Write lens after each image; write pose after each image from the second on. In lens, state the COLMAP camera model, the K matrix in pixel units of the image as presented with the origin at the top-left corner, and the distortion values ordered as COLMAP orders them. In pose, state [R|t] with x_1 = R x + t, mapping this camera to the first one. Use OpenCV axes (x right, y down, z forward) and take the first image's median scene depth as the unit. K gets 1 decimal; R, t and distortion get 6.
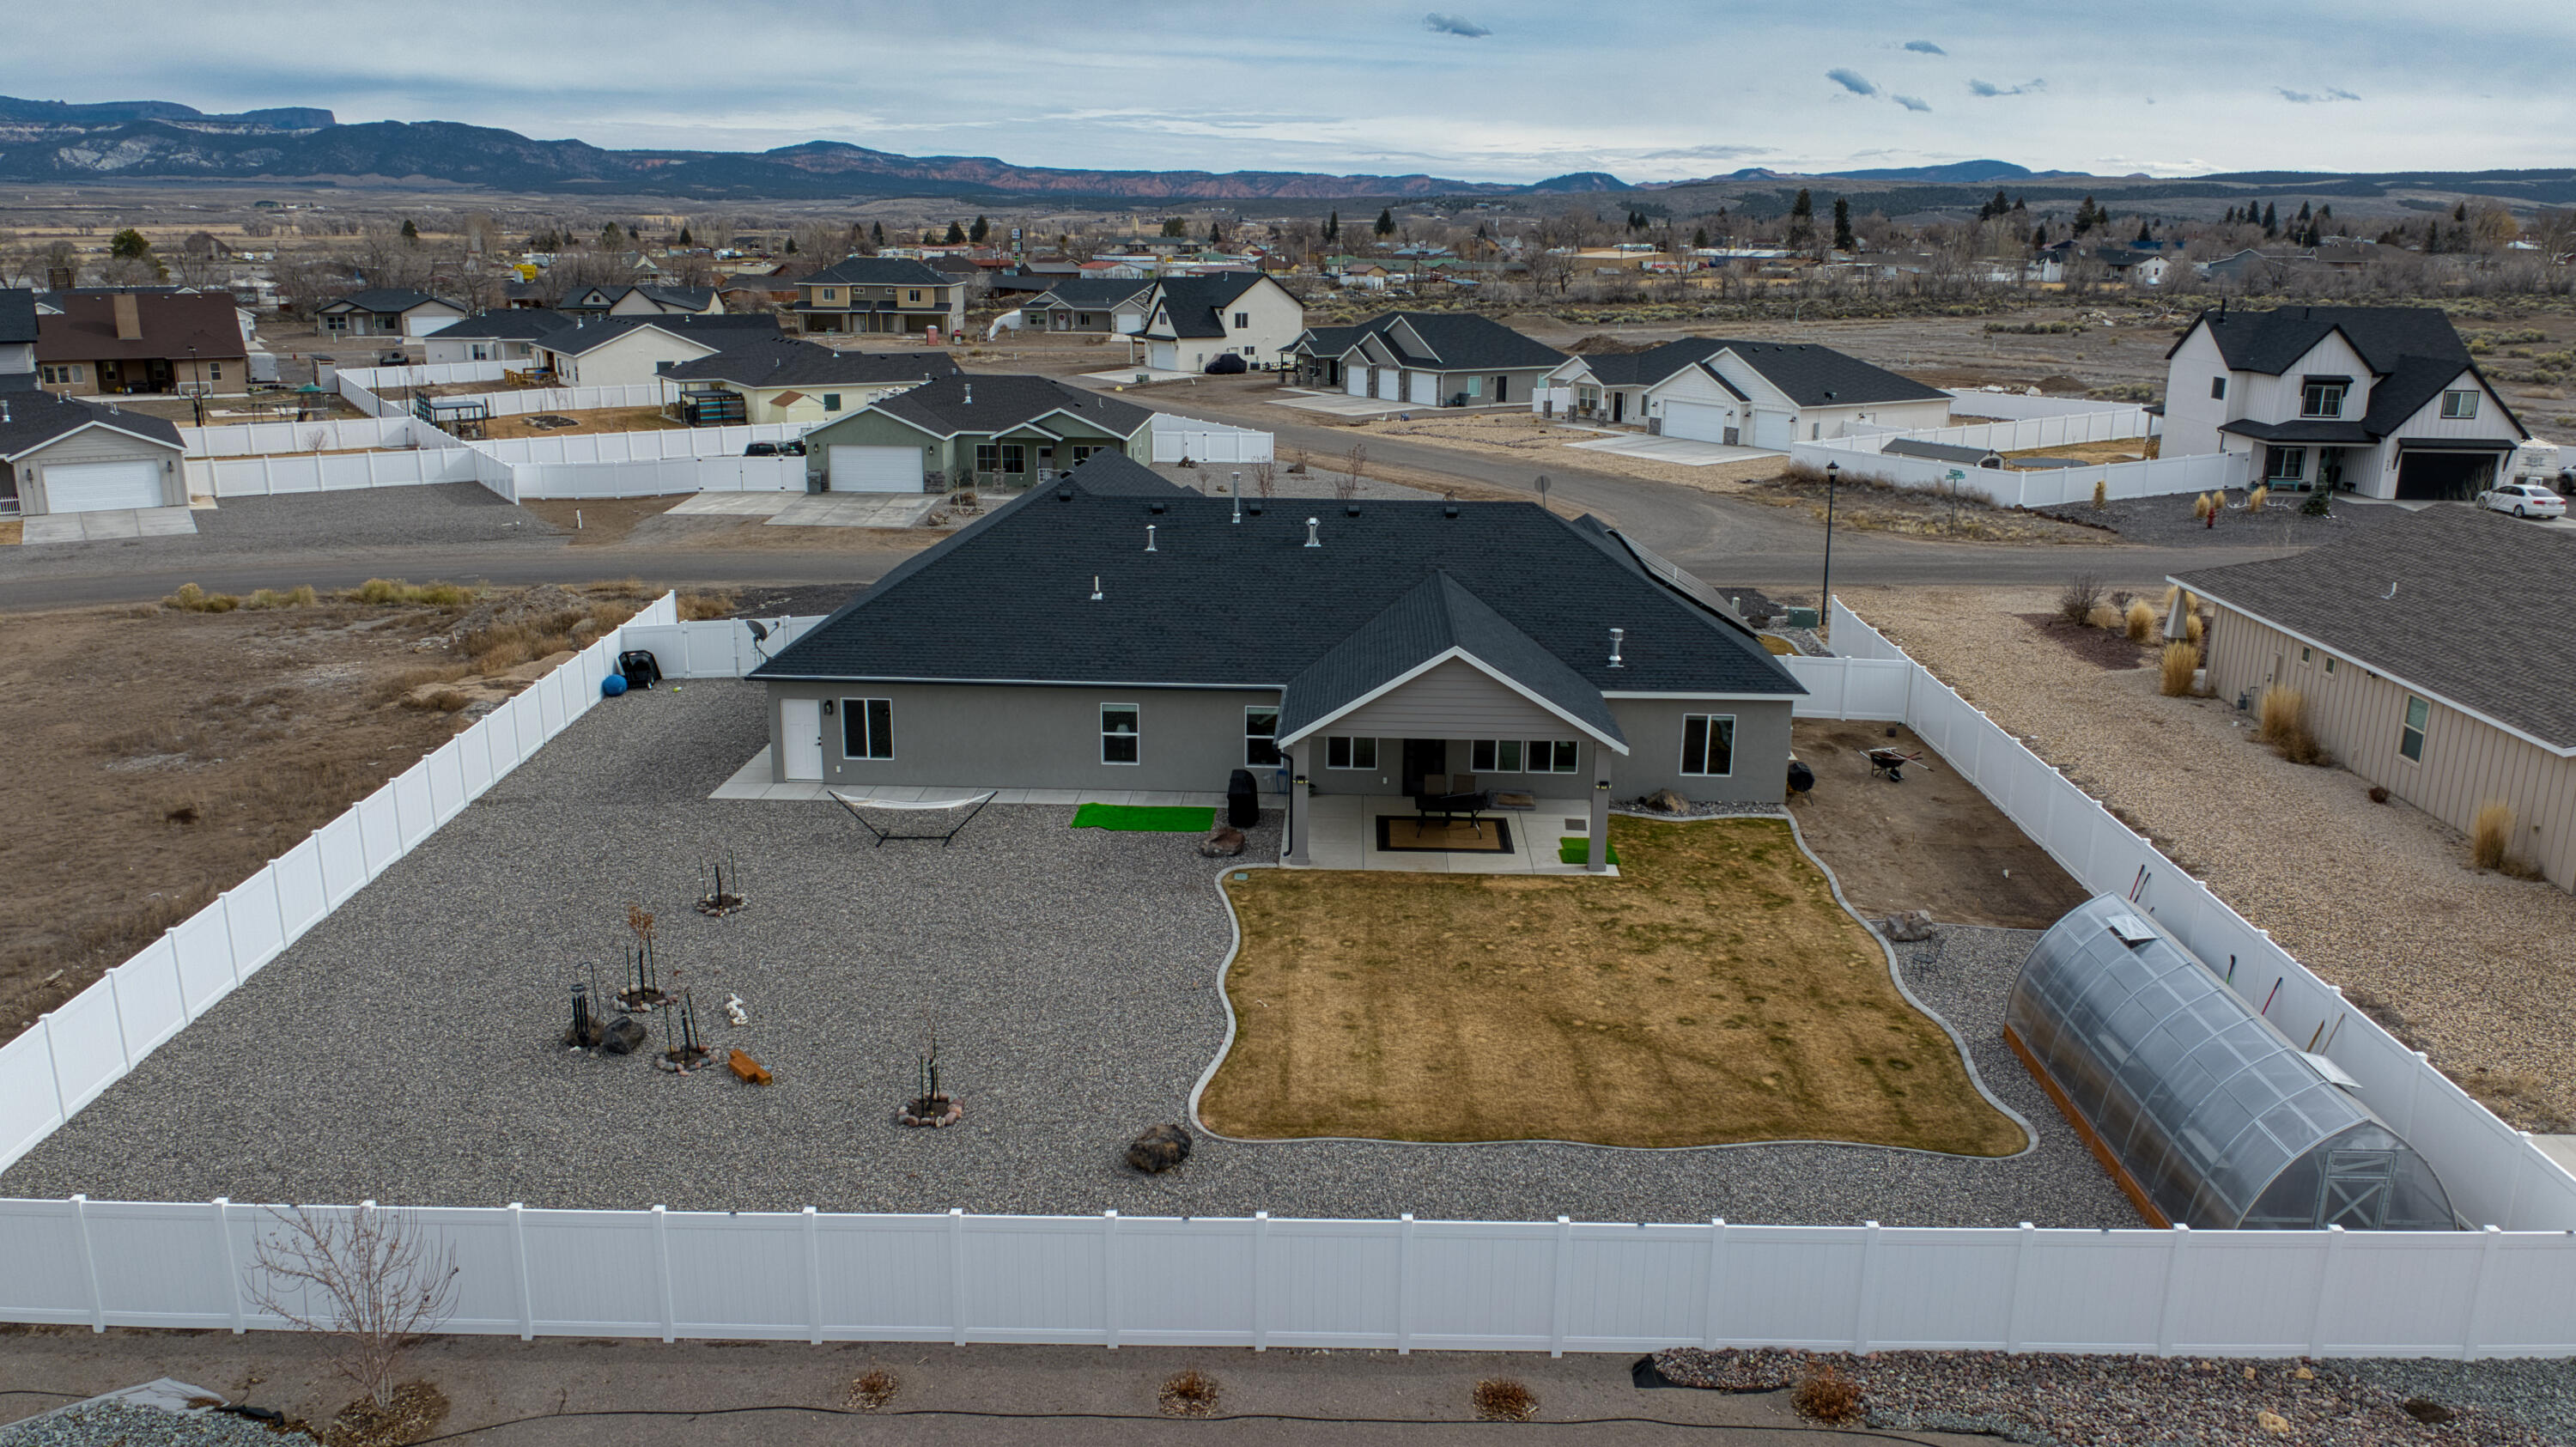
lens RADIAL K [[1841.5, 0, 1302.4], [0, 1841.5, 670.8], [0, 0, 1]] dist [0.018811, -0.054208]
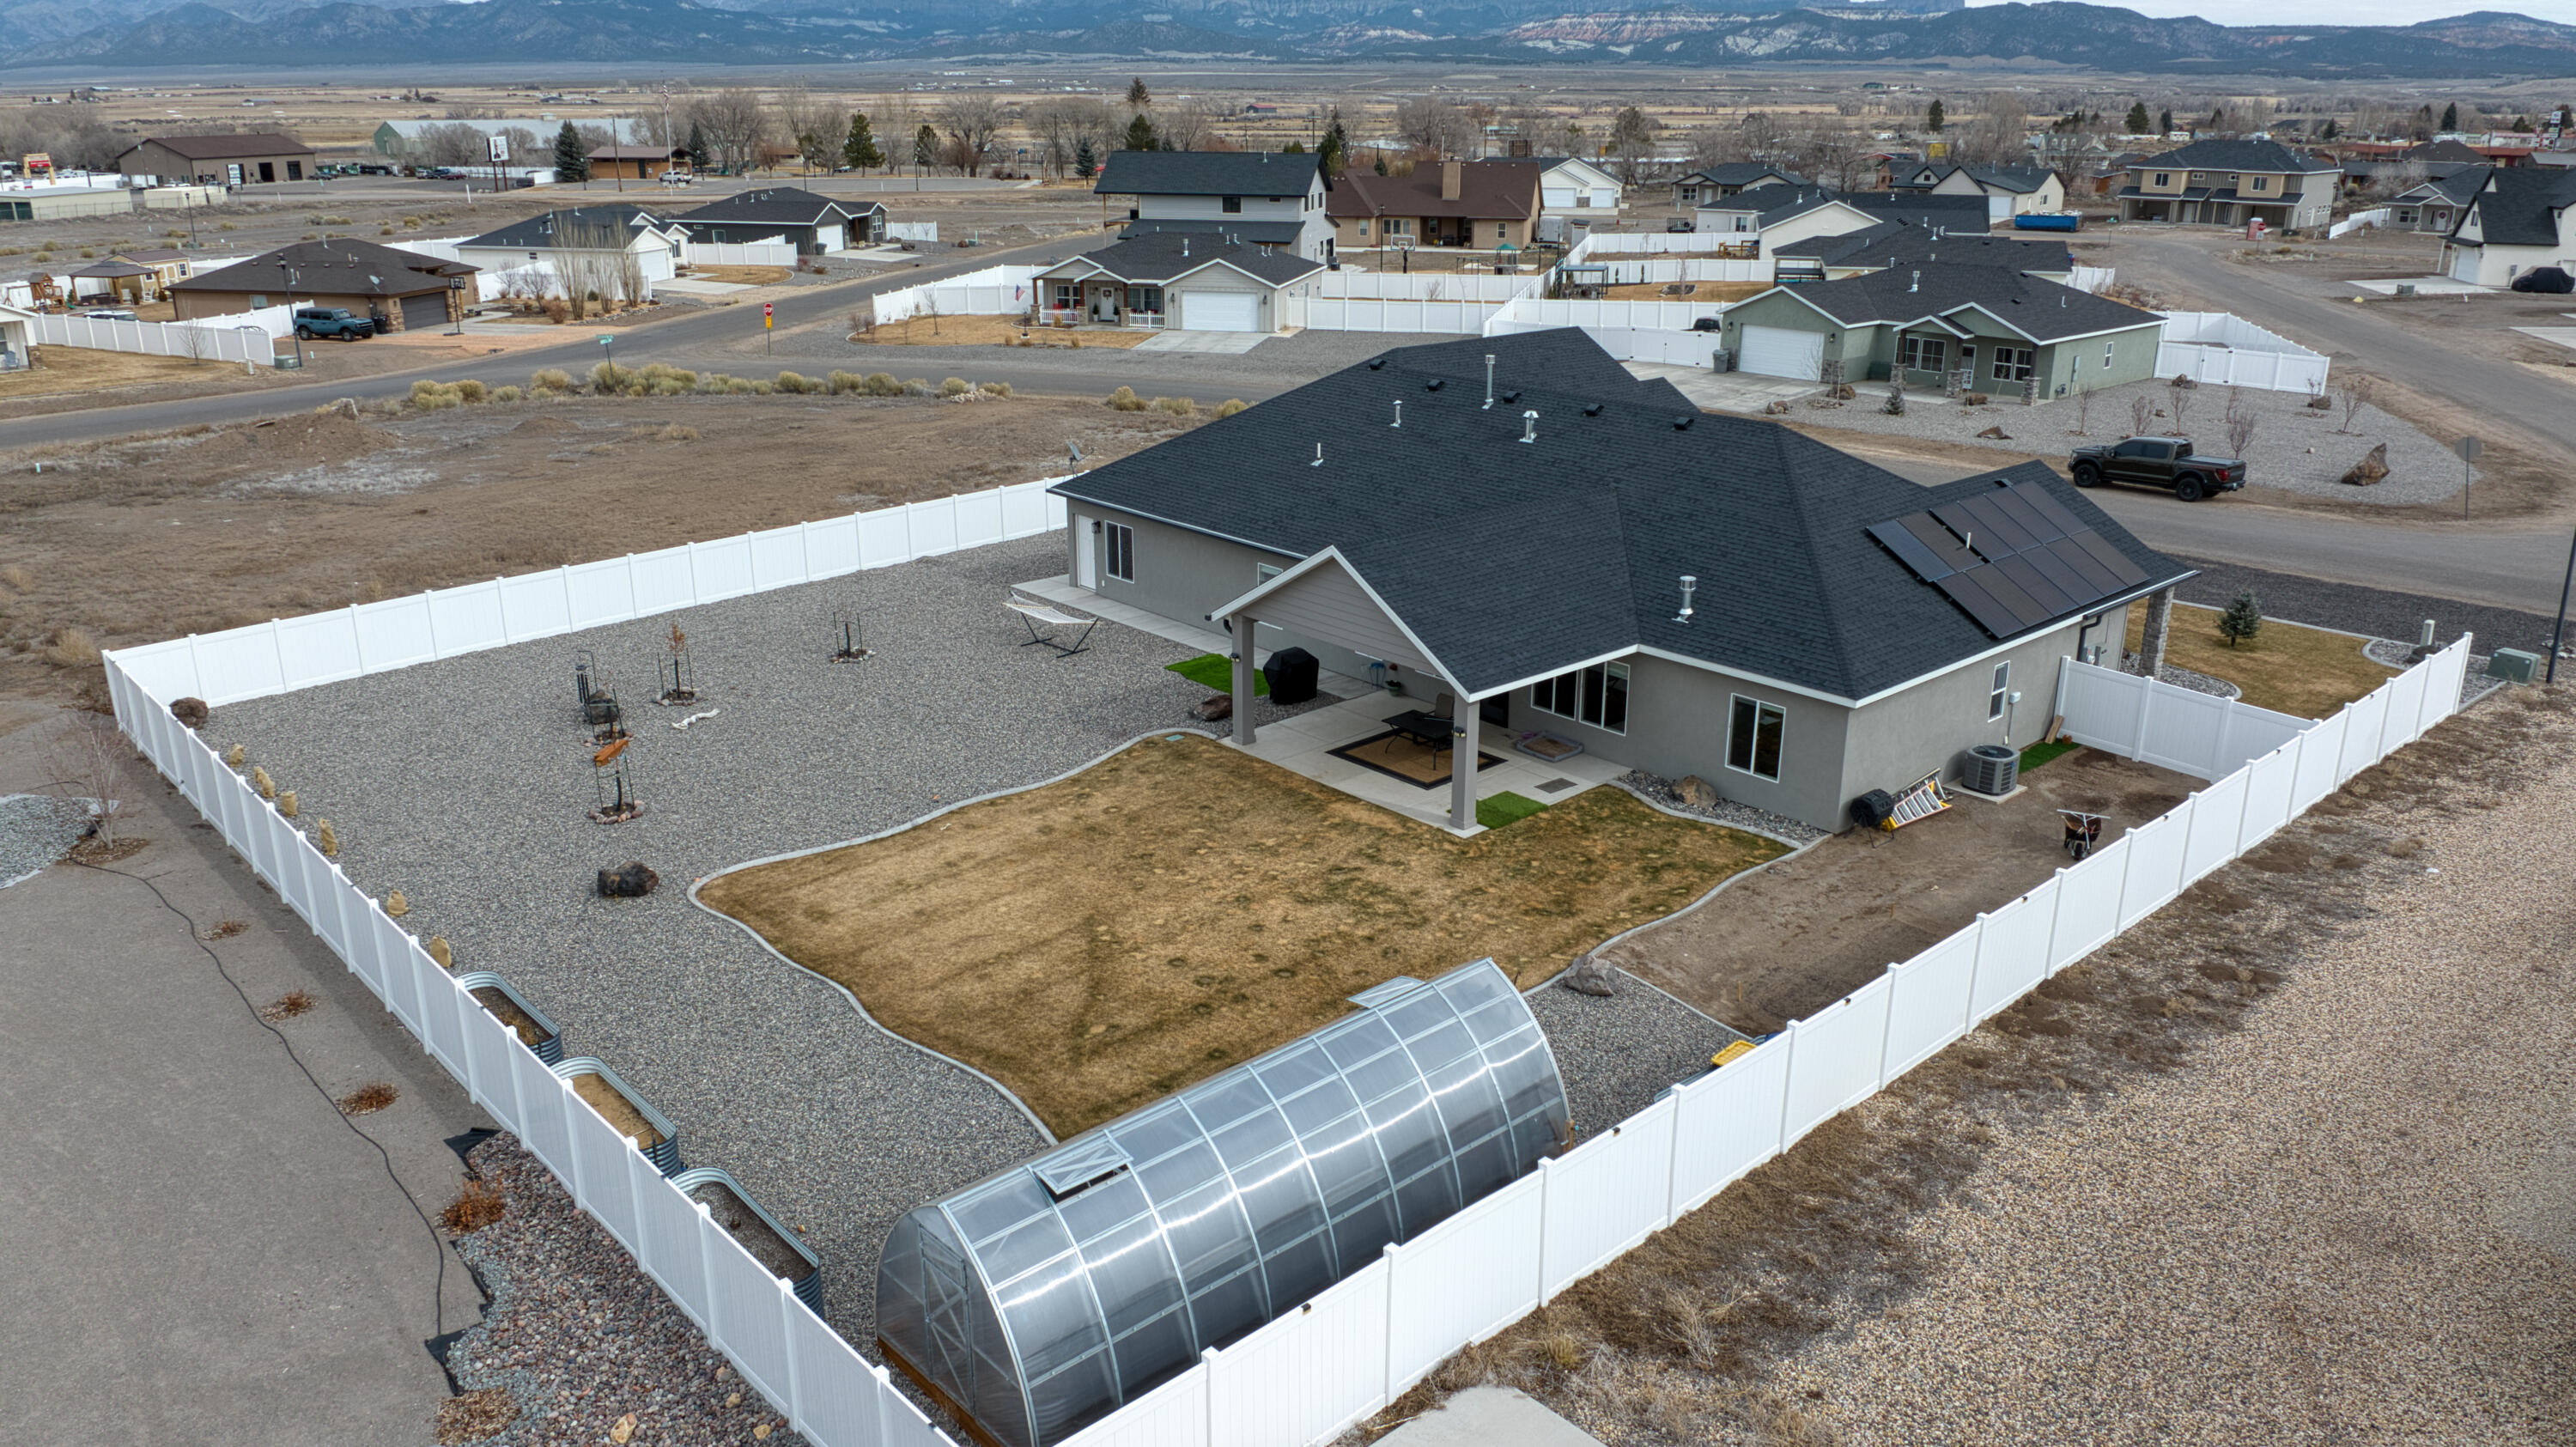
lens RADIAL K [[1821.2, 0, 1300.5], [0, 1821.2, 713.6], [0, 0, 1]] dist [0.008286, -0.041394]
pose [[0.699877, 0.222015, -0.678882, 0.610805], [-0.163647, 0.975025, 0.150154, -0.056442], [0.695264, 0.006008, 0.718730, 0.281618]]
